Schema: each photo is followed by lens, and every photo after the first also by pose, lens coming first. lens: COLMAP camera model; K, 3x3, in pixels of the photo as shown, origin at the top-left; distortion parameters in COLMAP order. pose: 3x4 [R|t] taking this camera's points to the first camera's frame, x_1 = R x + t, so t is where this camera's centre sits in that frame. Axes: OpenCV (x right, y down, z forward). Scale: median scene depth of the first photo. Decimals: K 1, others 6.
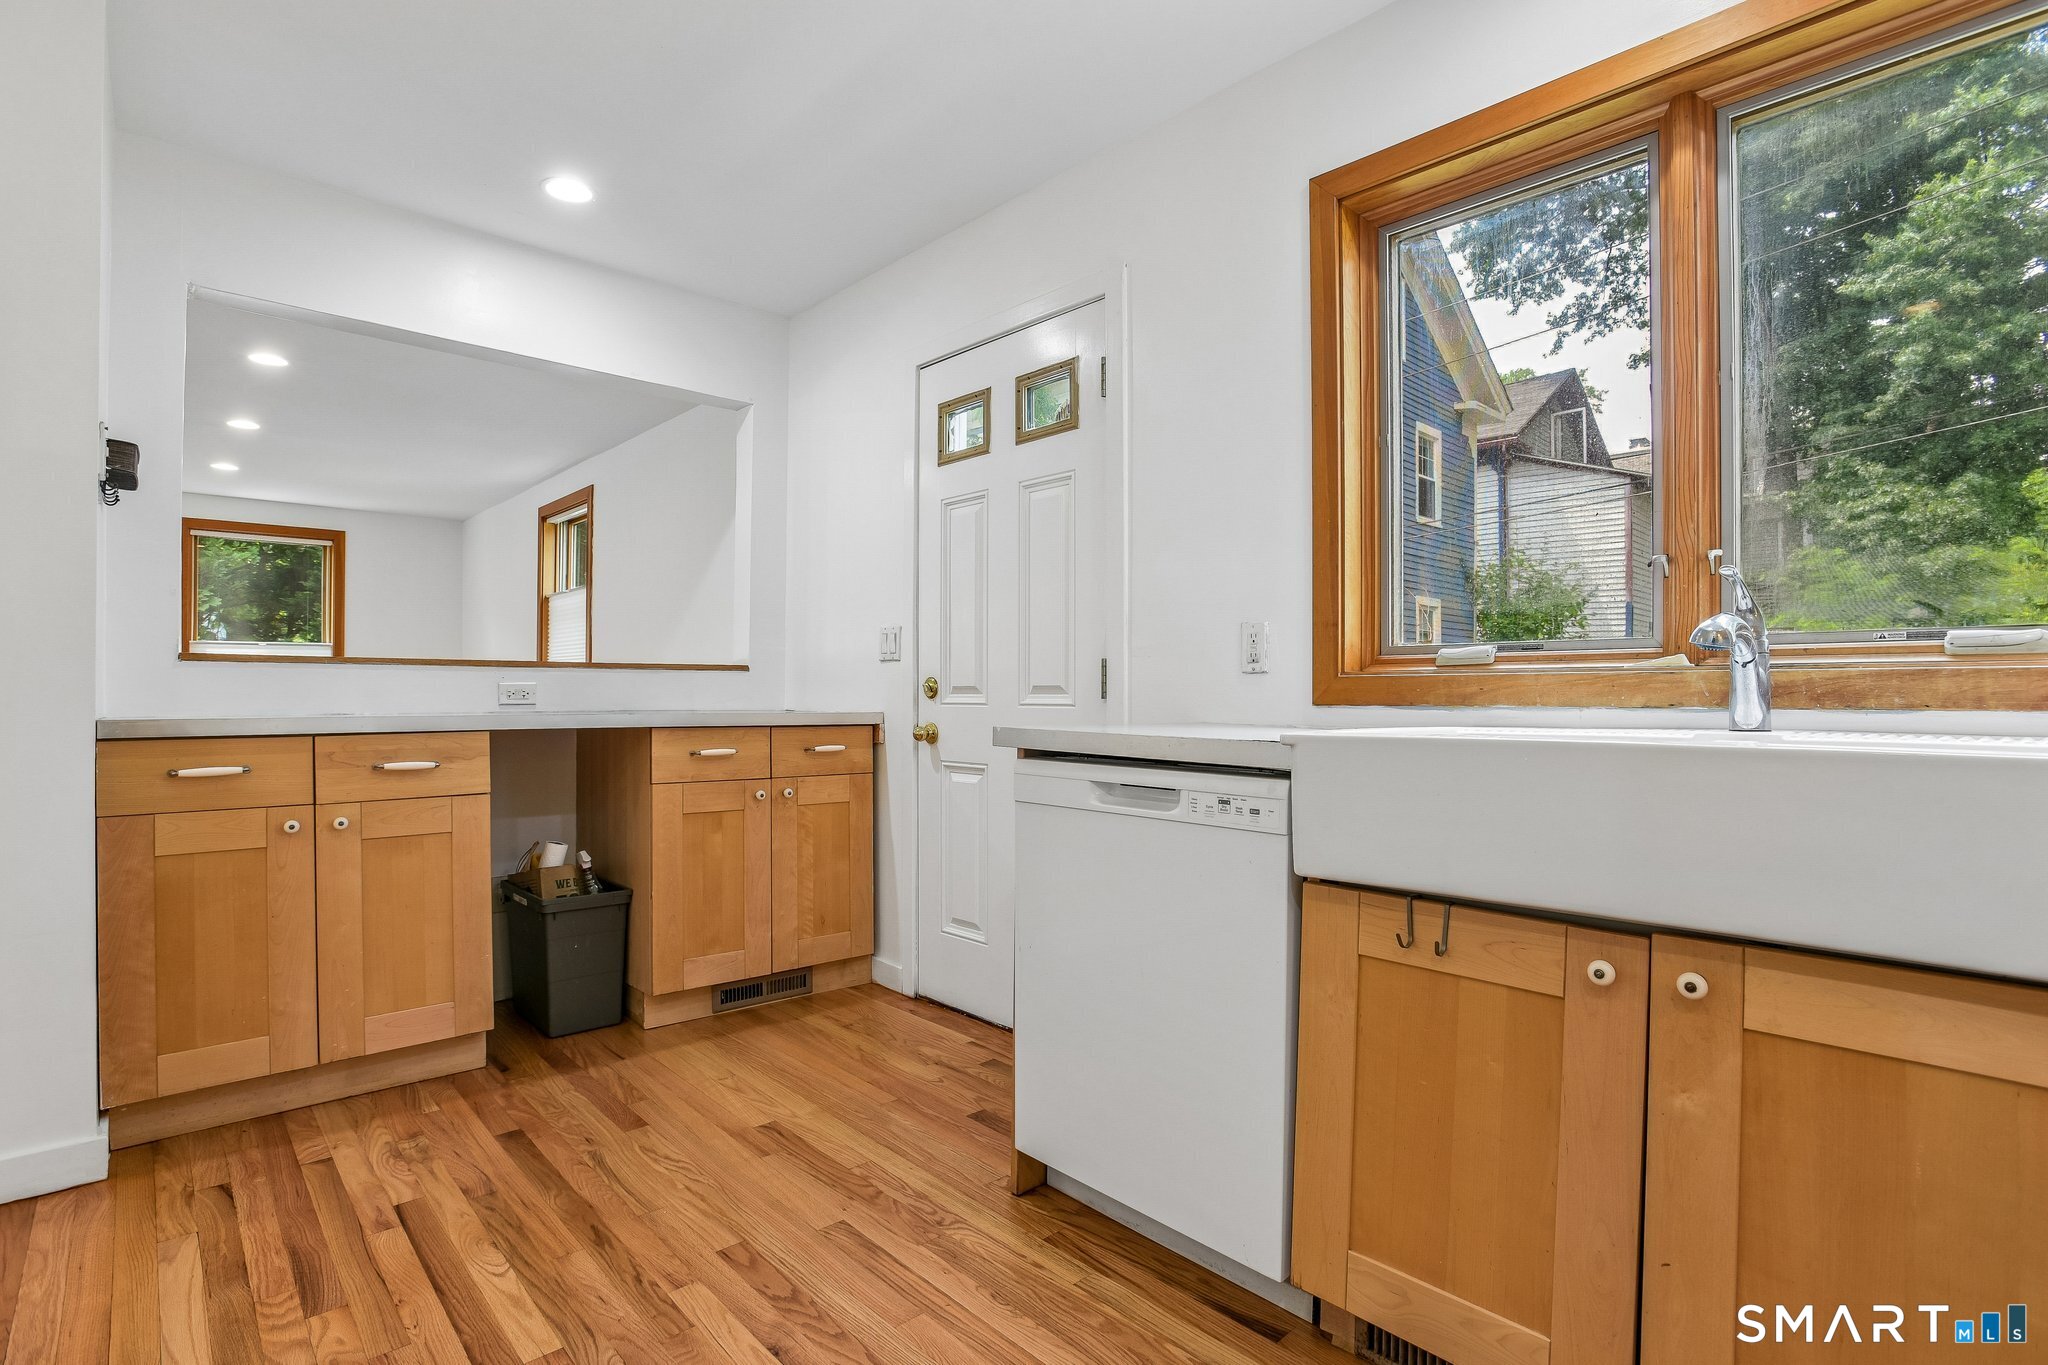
lens RADIAL K [[995.1, 0, 1024.6], [0, 995.1, 686.7], [0, 0, 1]] dist [-0.038103, 0.010274]
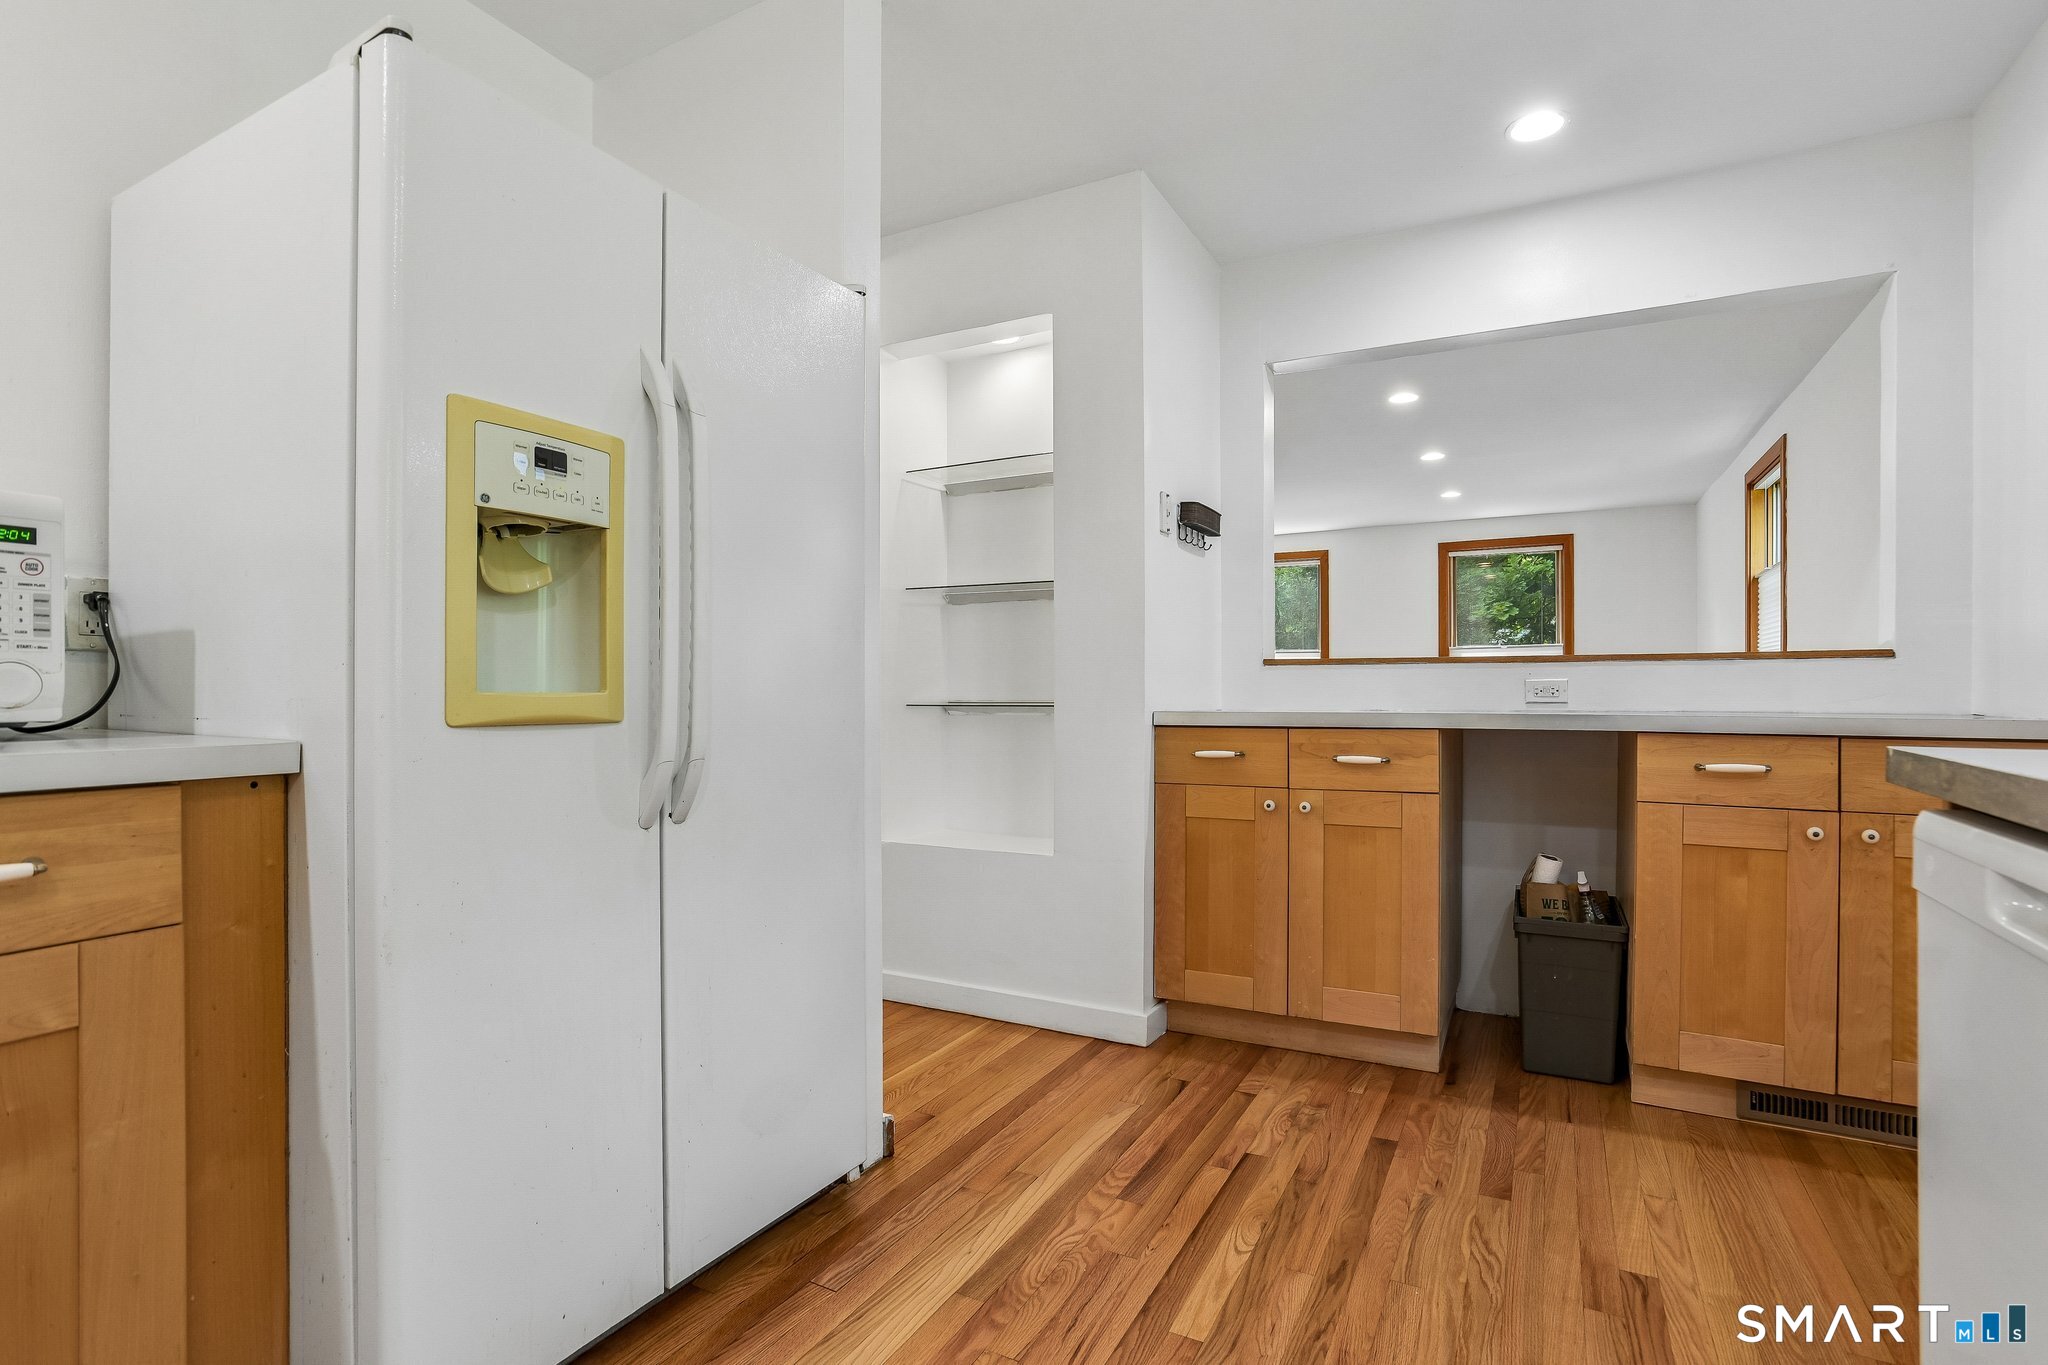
lens RADIAL K [[995.1, 0, 1013.3], [0, 995.1, 681.0], [0, 0, 1]] dist [-0.038103, 0.010274]
pose [[0.311836, -0.014523, -0.950025, 0.270942], [0.011080, 0.999871, -0.011648, 0.003791], [0.950071, -0.006894, 0.311956, 0.314117]]
